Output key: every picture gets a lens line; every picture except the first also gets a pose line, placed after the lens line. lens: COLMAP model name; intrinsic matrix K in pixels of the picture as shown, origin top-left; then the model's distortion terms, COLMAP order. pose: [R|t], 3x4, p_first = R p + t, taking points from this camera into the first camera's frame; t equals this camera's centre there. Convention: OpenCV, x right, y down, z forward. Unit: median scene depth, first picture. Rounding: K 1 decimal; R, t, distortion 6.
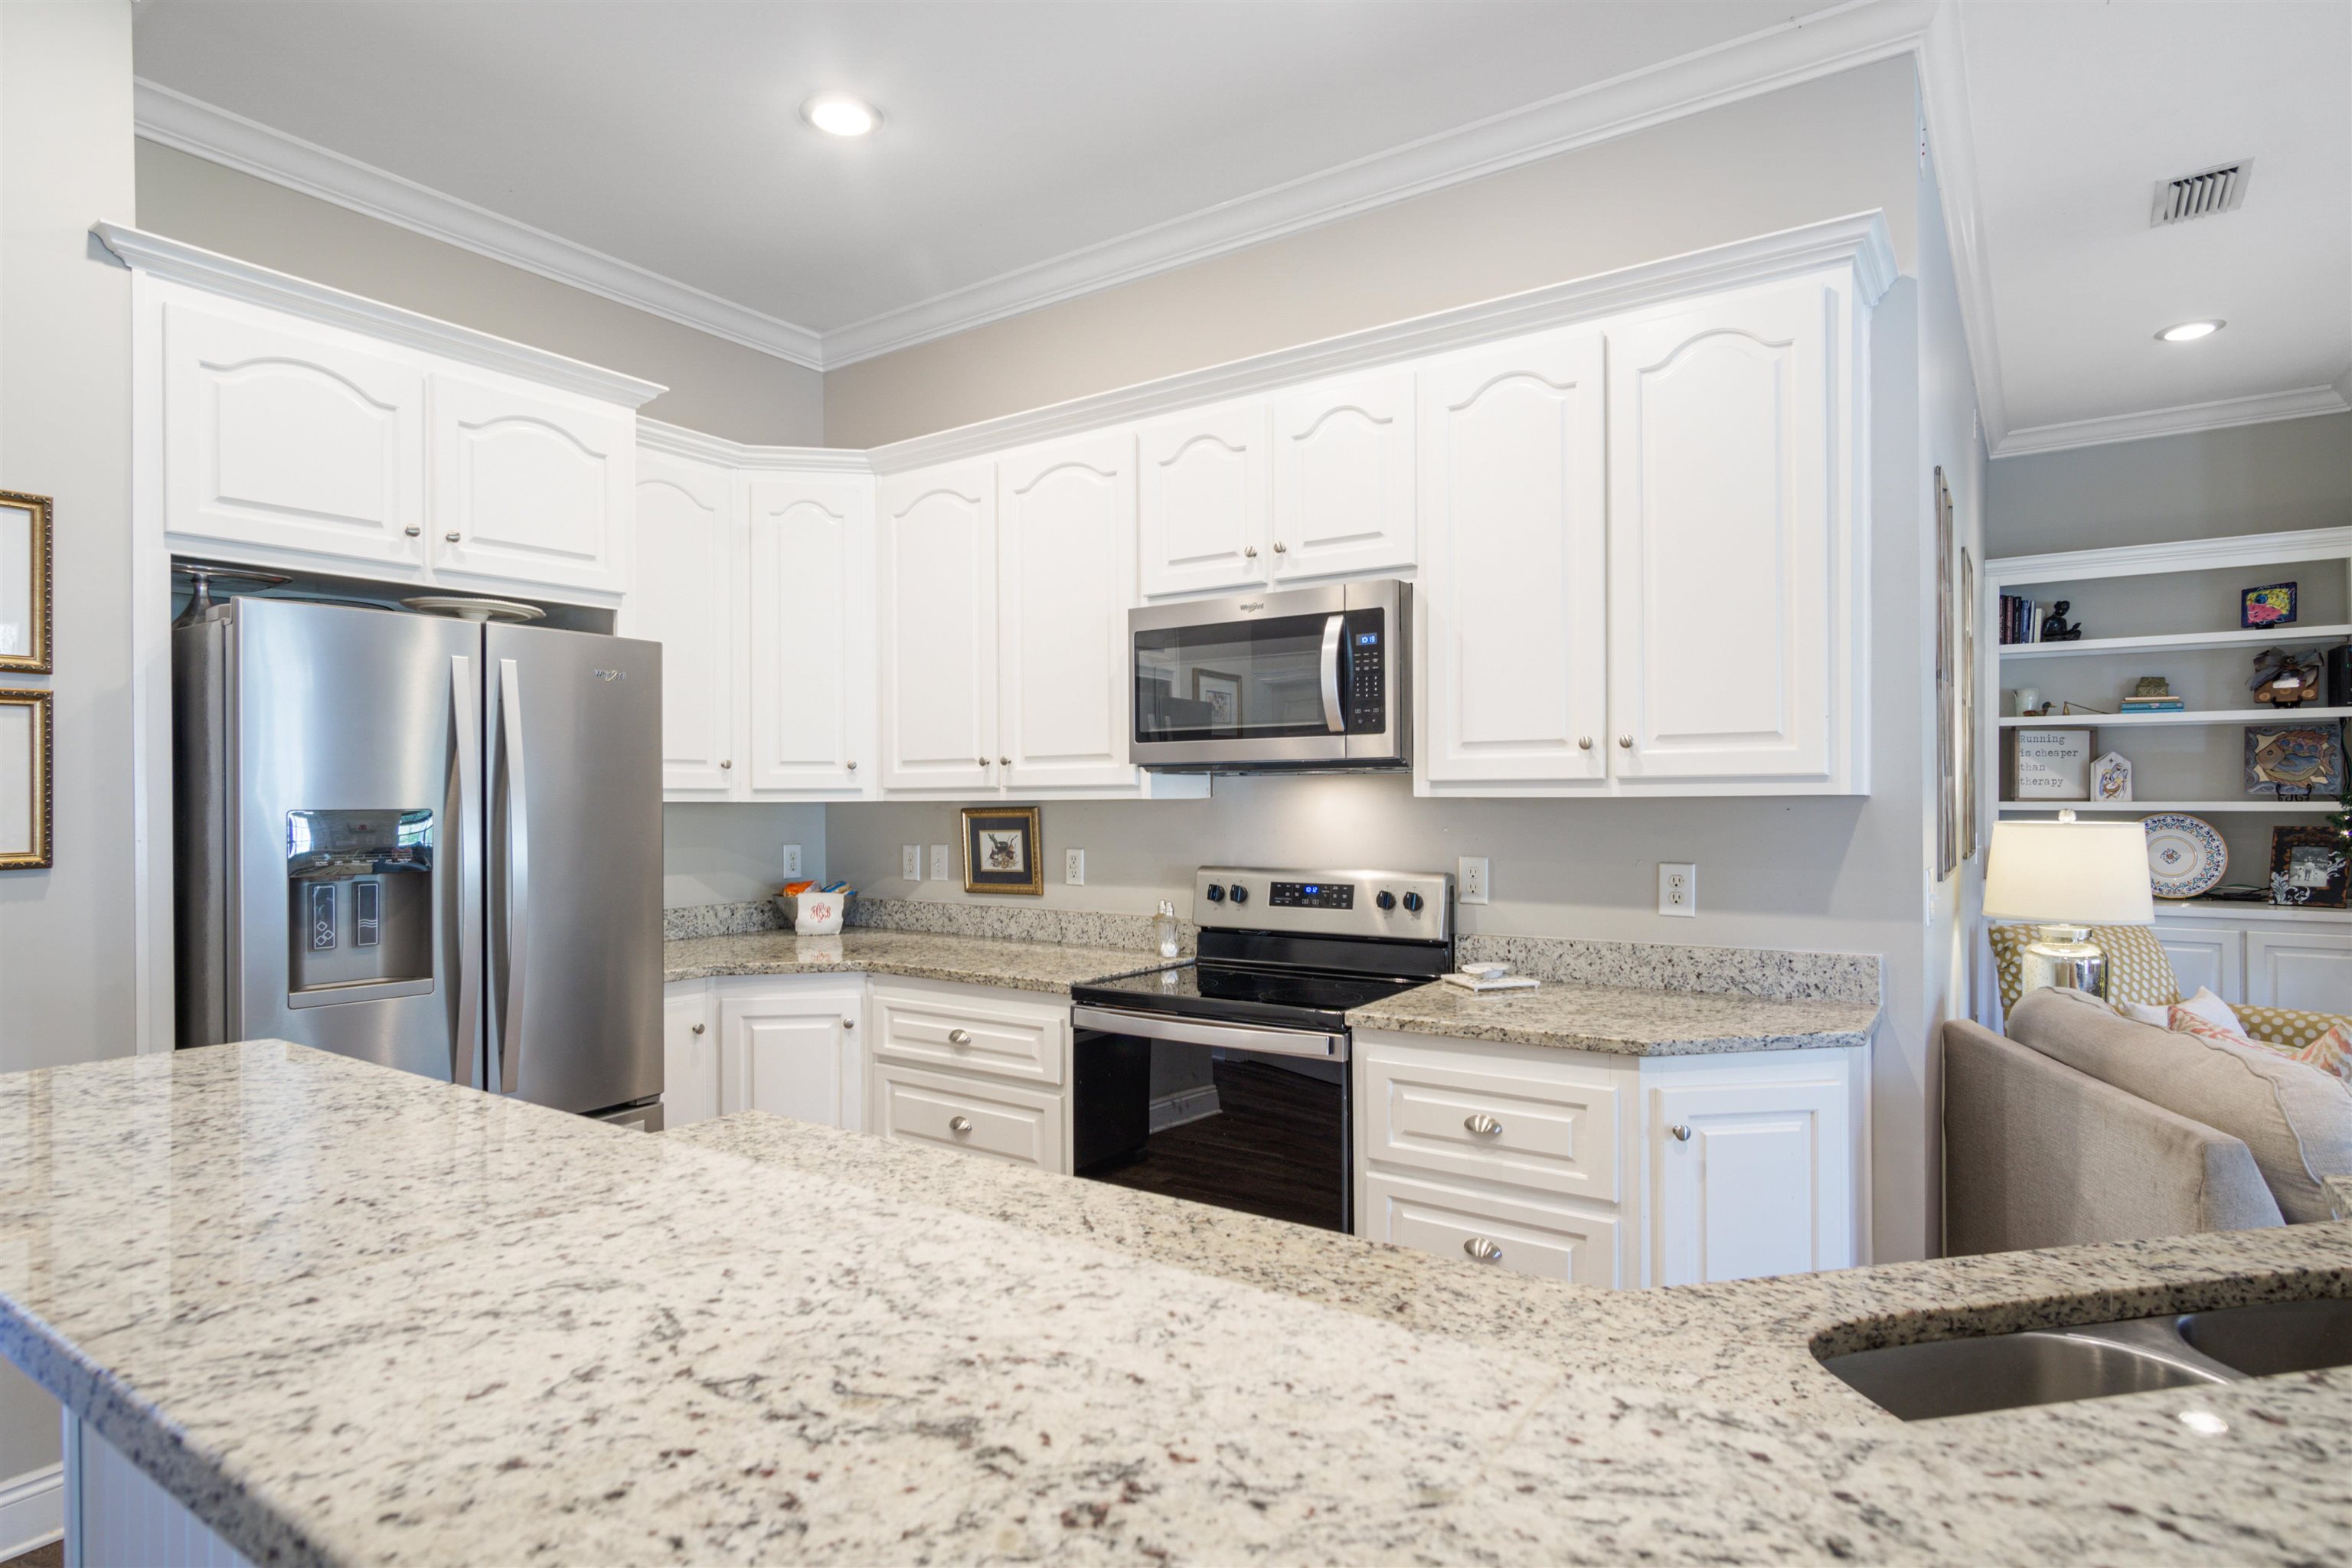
lens RADIAL K [[1252.7, 0, 1168.0], [0, 1252.7, 800.8], [0, 0, 1]] dist [-0.004044, 0.001470]
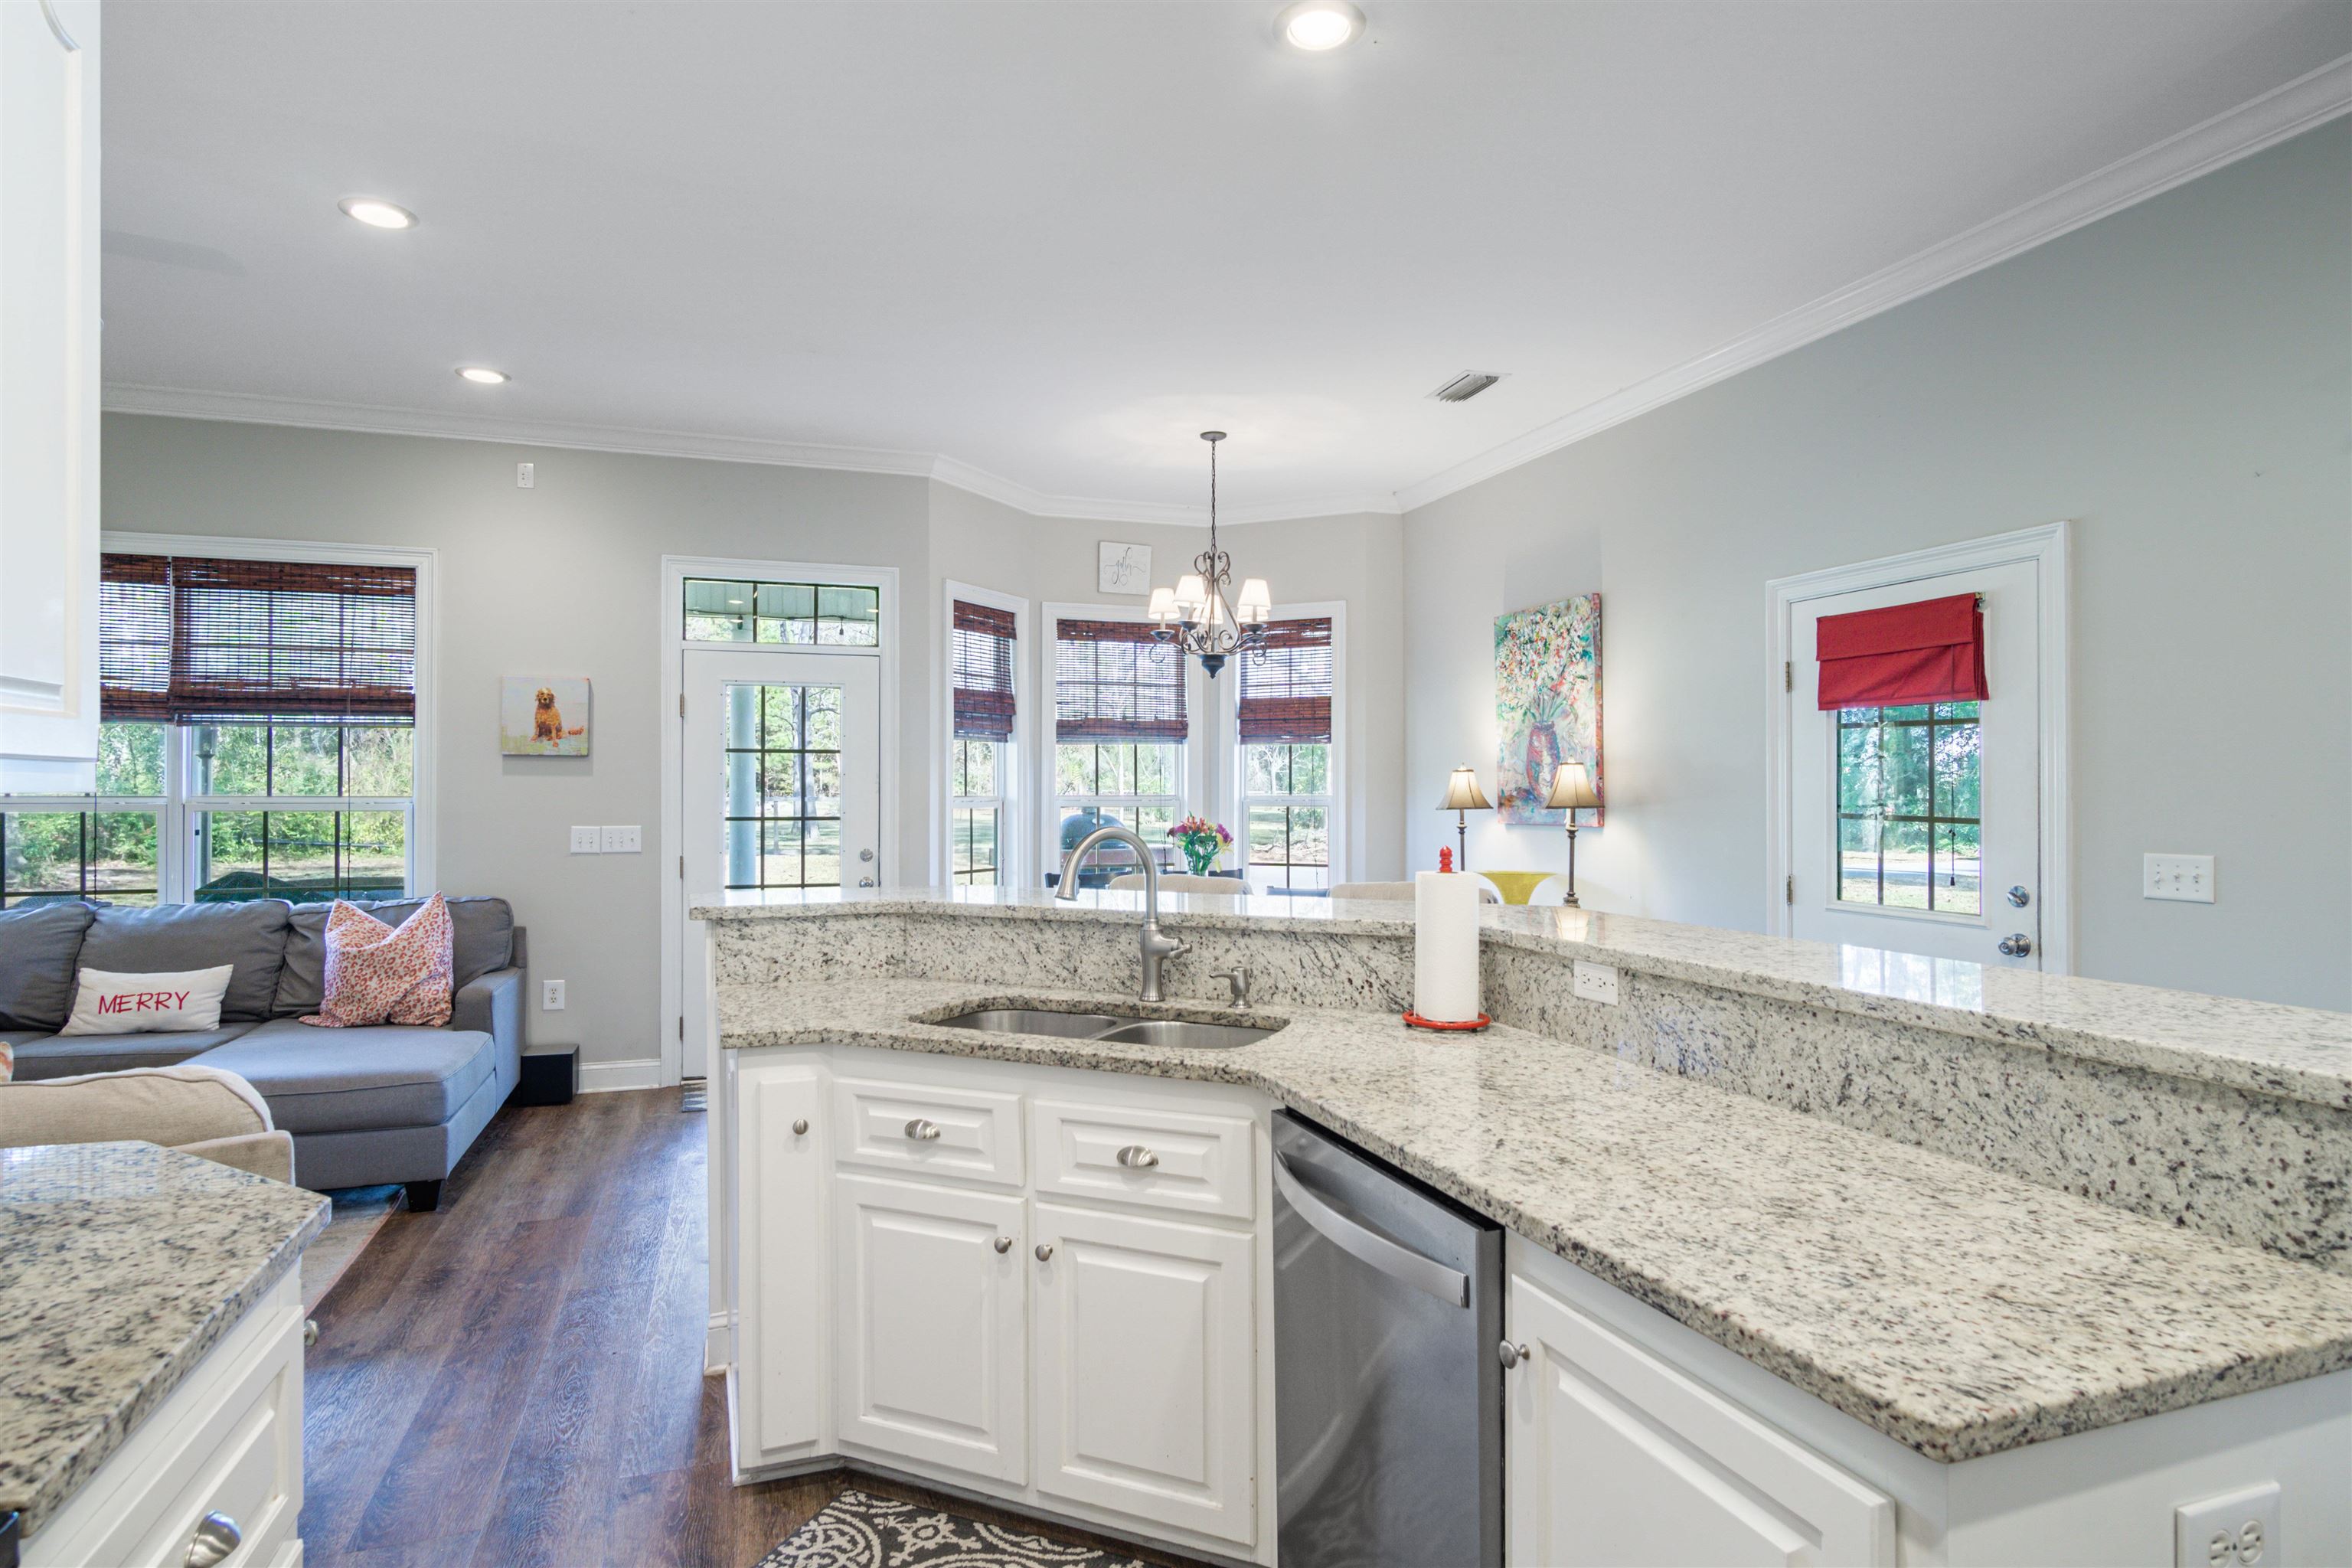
lens RADIAL K [[1251.5, 0, 1163.8], [0, 1251.5, 782.3], [0, 0, 1]] dist [-0.005969, 0.001881]
pose [[-0.802470, 0.010934, 0.596592, -0.166366], [0.006021, 0.999930, -0.010227, -0.000435], [-0.596662, -0.004615, -0.802479, 0.681255]]
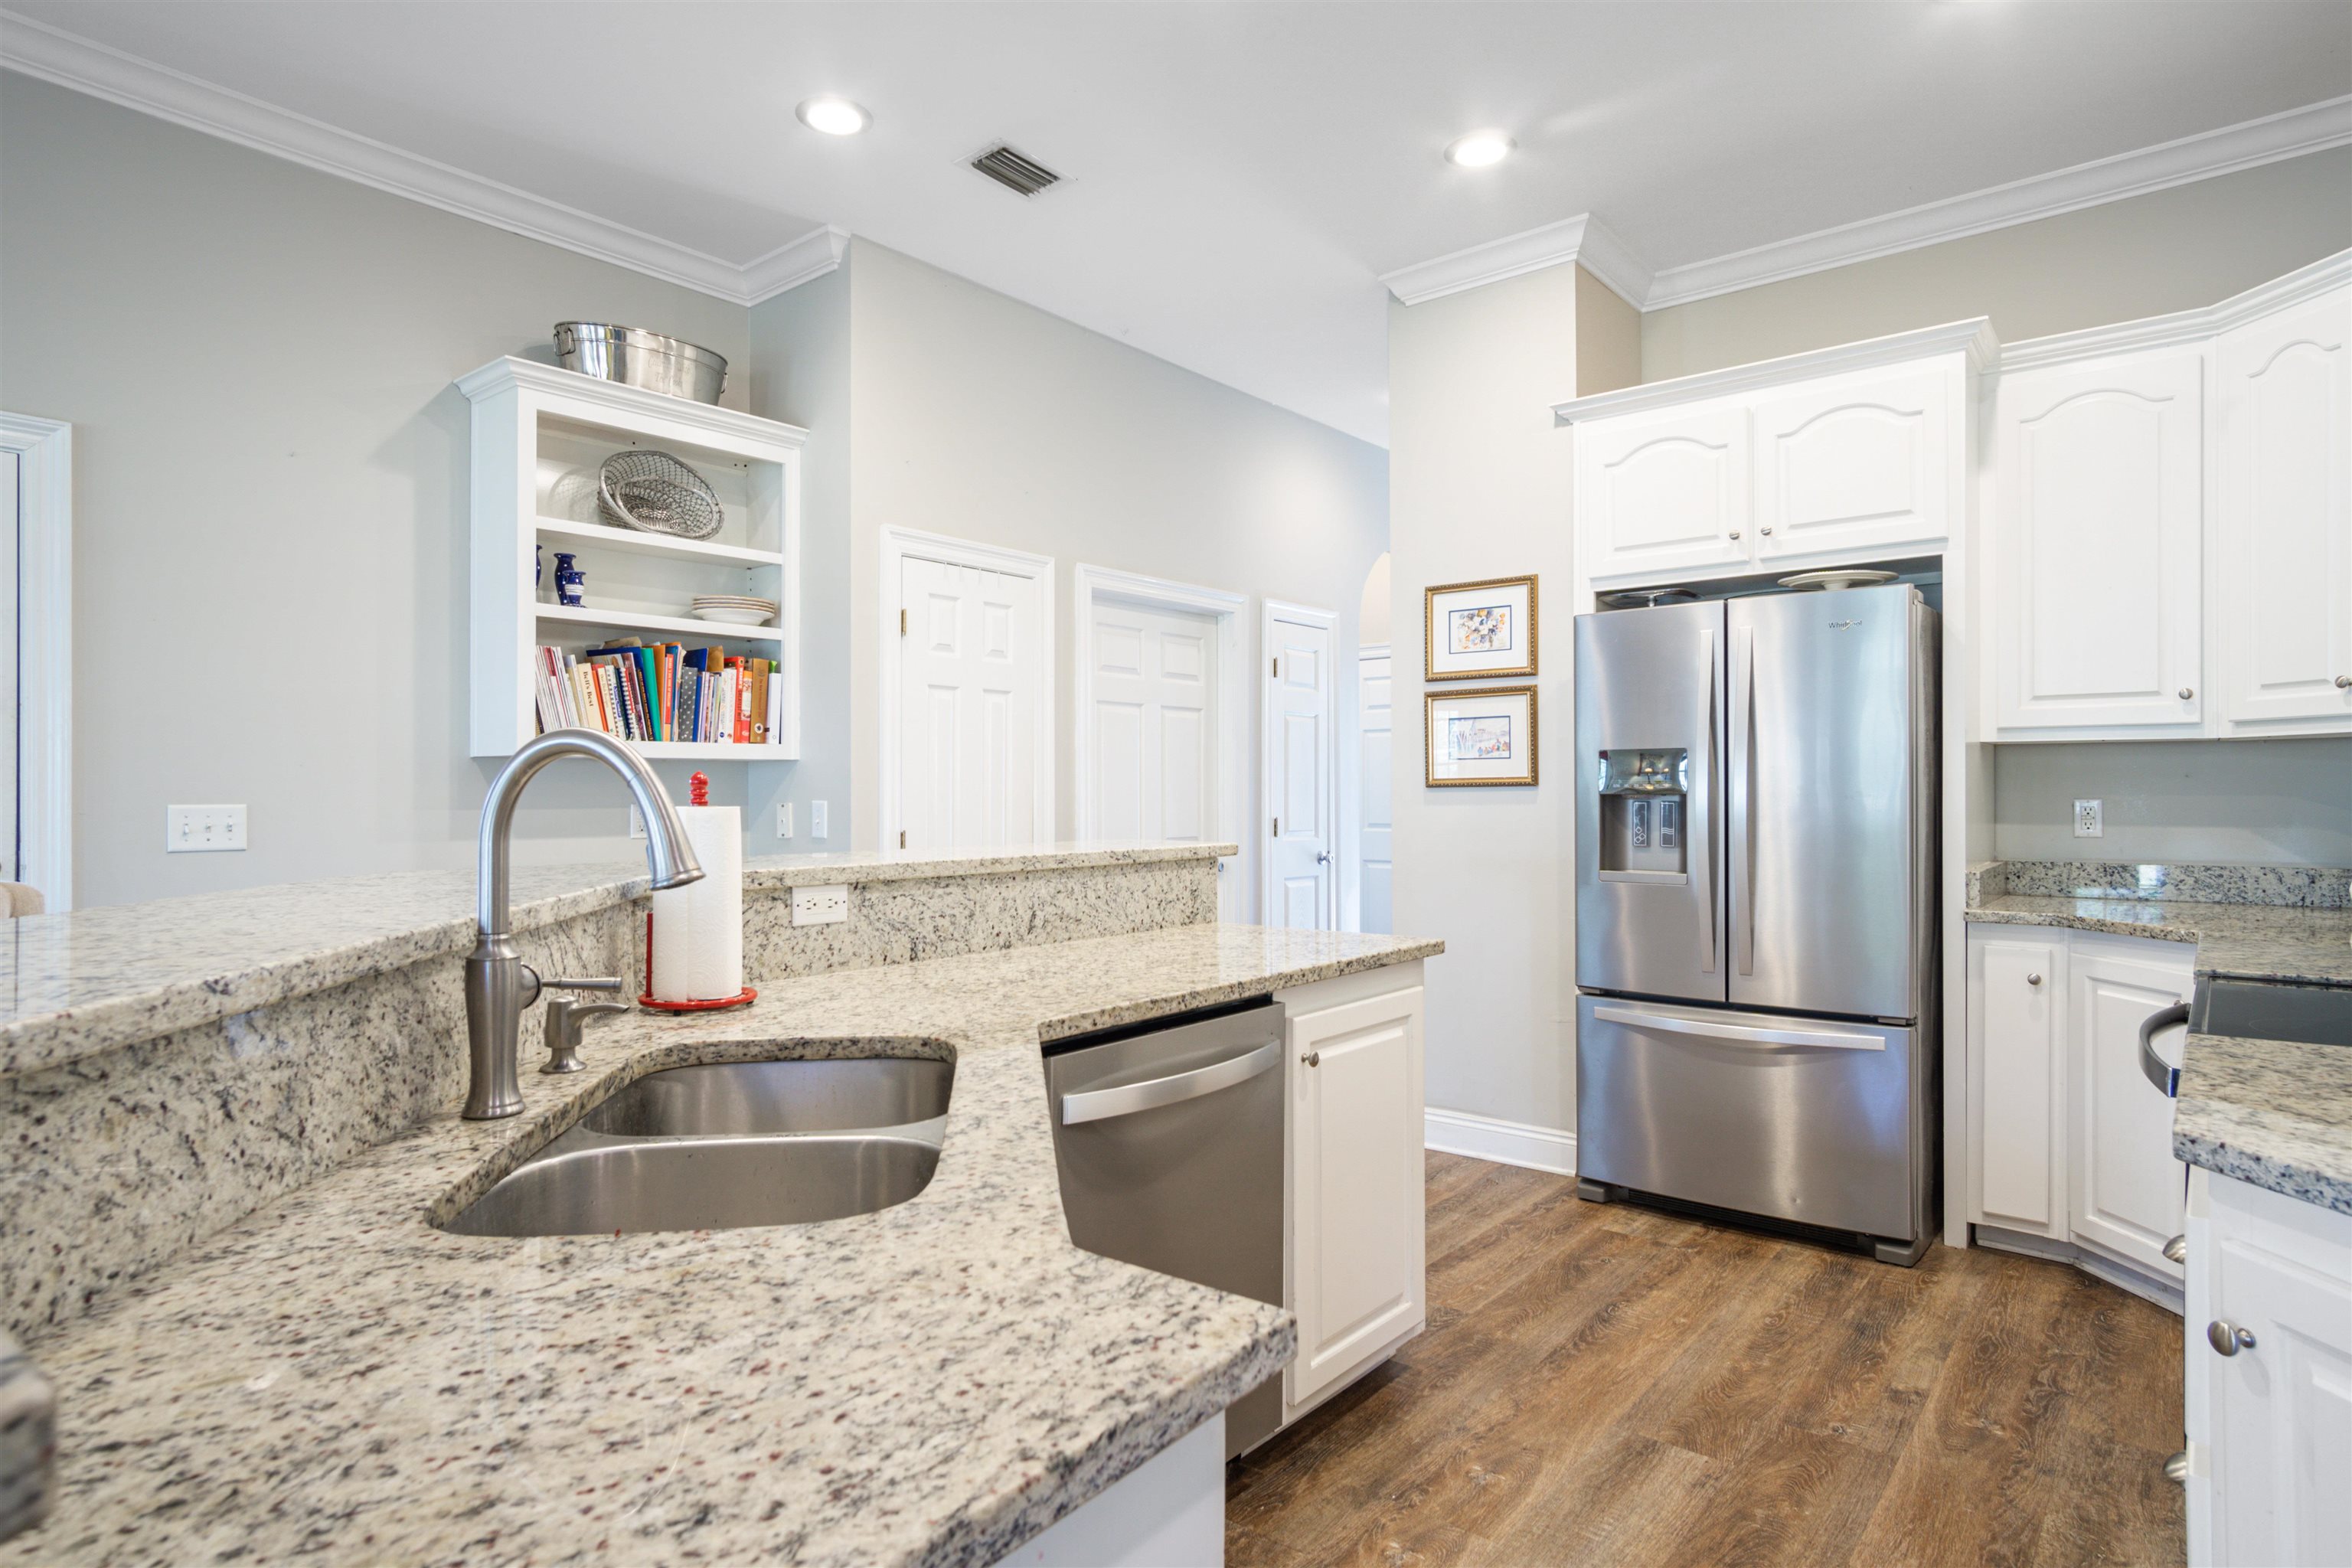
lens RADIAL K [[1272.7, 0, 1168.5], [0, 1272.7, 796.6], [0, 0, 1]] dist [-0.007066, 0.000216]
pose [[-0.085190, 0.008292, -0.996330, 0.506552], [0.001591, 0.999965, 0.008186, 0.029111], [0.996363, -0.000888, -0.085200, 0.348658]]
